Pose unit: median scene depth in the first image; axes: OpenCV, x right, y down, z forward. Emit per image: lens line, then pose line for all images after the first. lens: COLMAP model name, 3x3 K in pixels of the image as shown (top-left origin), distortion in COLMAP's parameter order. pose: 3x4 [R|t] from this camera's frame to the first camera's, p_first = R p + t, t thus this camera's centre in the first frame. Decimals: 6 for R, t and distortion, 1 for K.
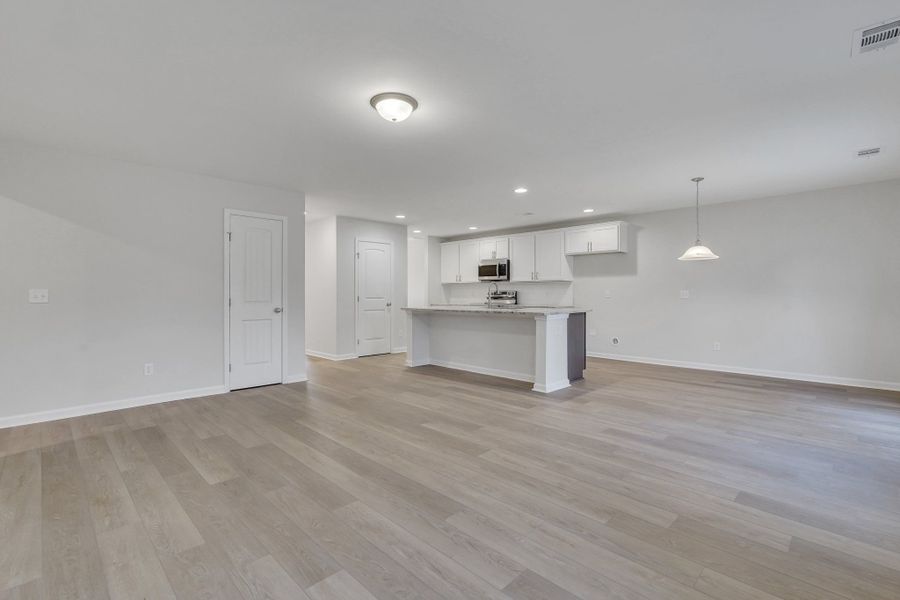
lens RADIAL K [[400.6, 0, 447.8], [0, 400.6, 297.9], [0, 0, 1]] dist [-0.001781, 0.000130]
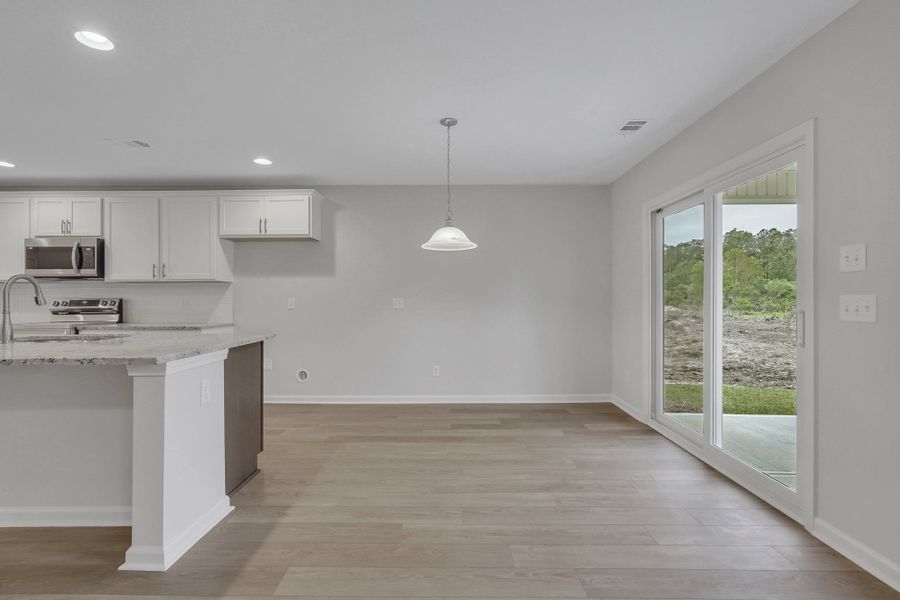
lens RADIAL K [[418.0, 0, 450.0], [0, 418.0, 297.0], [0, 0, 1]] dist [-0.000985, -0.000043]
pose [[0.704617, 0.004682, 0.709573, 0.099069], [0.010251, 0.999807, -0.016777, -0.005724], [-0.709514, 0.019095, 0.704432, 0.336614]]
